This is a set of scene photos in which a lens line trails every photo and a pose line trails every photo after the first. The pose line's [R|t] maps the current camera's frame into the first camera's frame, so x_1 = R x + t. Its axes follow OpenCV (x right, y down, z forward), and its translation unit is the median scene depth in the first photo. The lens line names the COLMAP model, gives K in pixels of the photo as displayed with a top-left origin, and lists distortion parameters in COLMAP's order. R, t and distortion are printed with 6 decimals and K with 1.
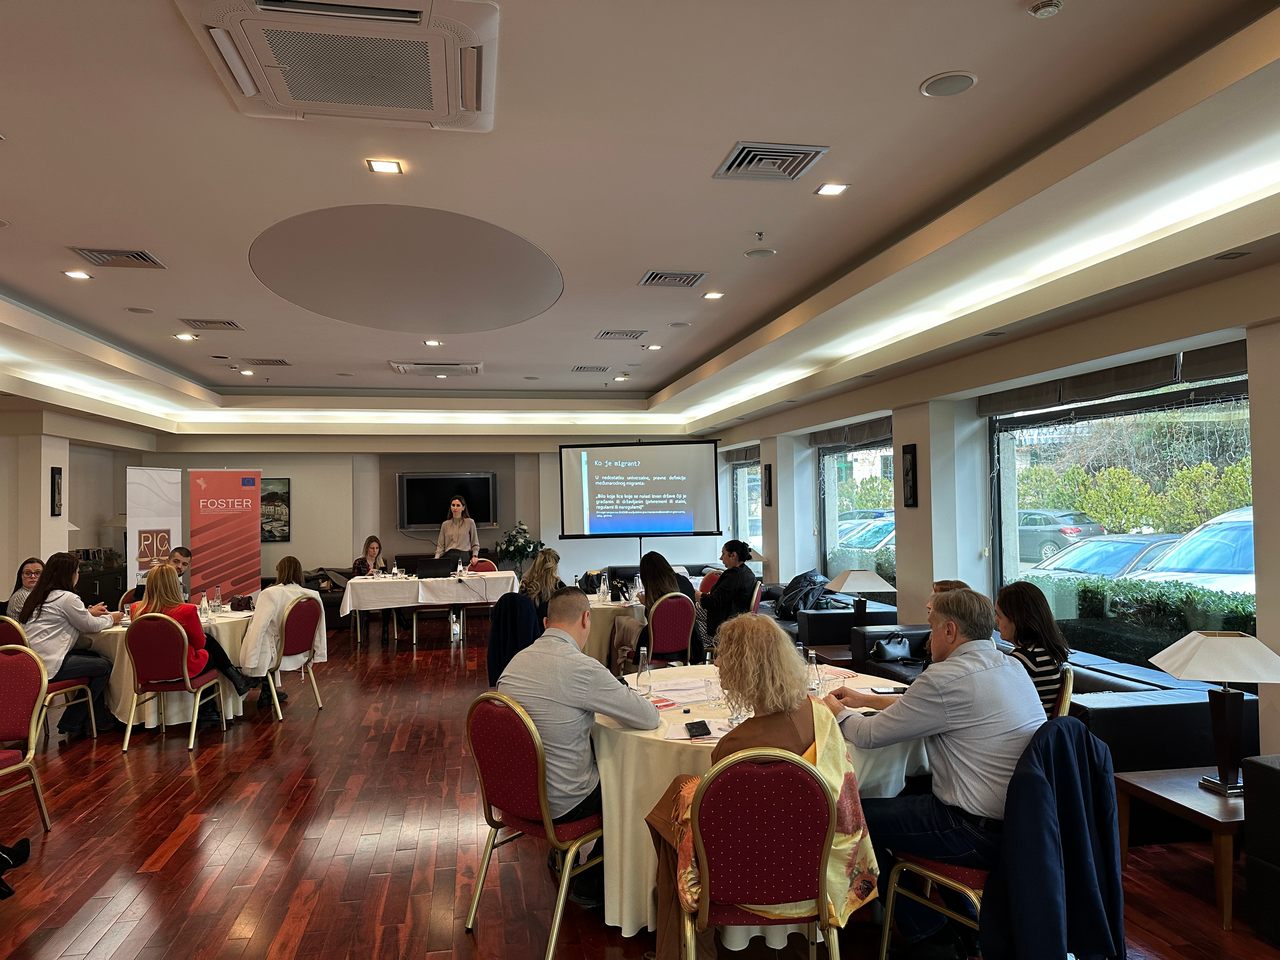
lens RADIAL K [[895.8, 0, 640.0], [0, 895.8, 480.0], [0, 0, 1]] dist [0.130633, -0.238841]
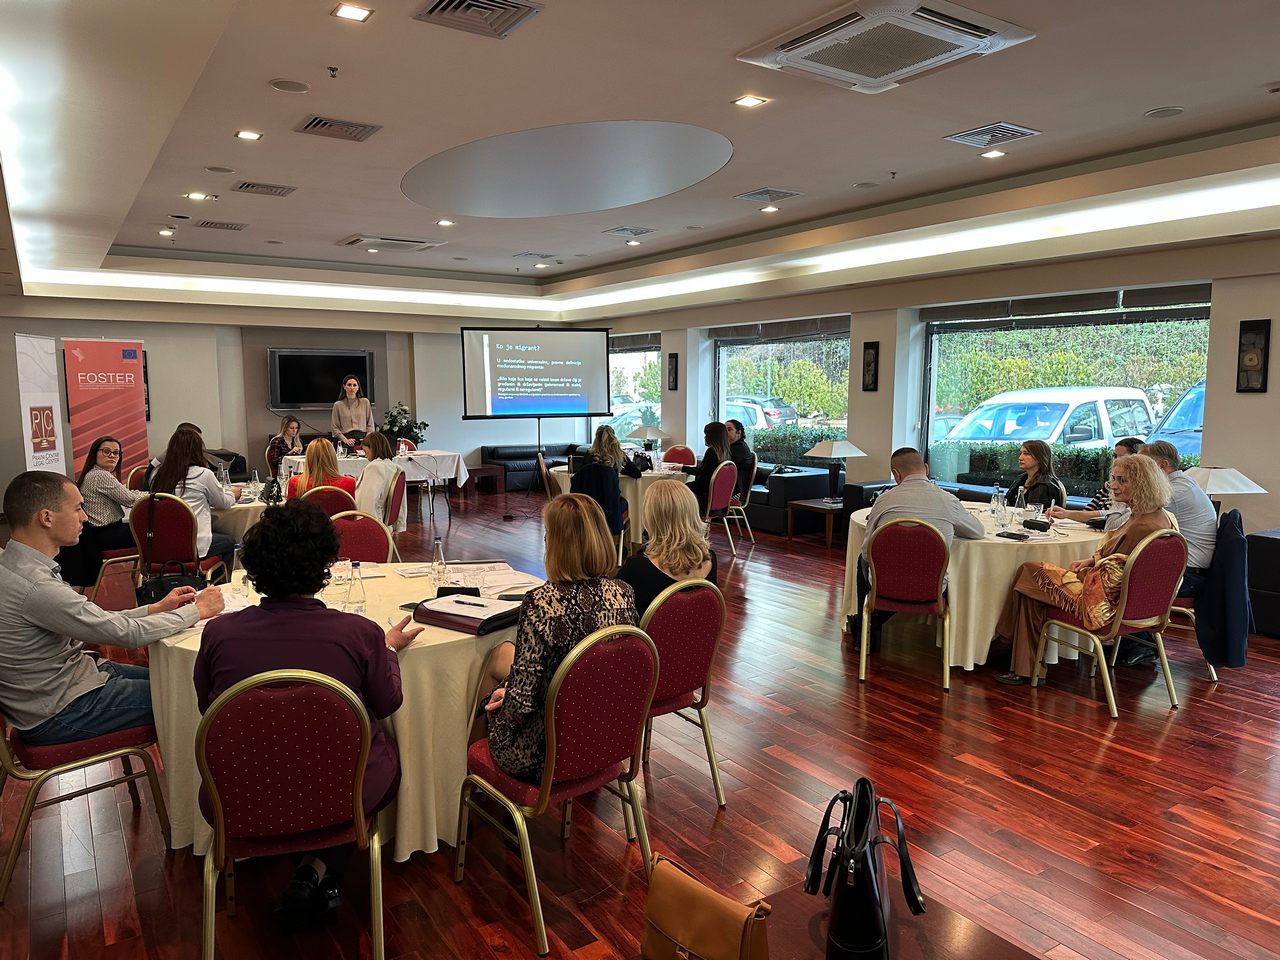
lens RADIAL K [[895.8, 0, 640.0], [0, 895.8, 480.0], [0, 0, 1]] dist [0.130633, -0.238841]
pose [[0.919862, -0.026466, 0.391349, -0.310397], [-0.023183, 0.992309, 0.121597, 0.004157], [-0.391557, -0.120925, 0.912173, -0.034475]]
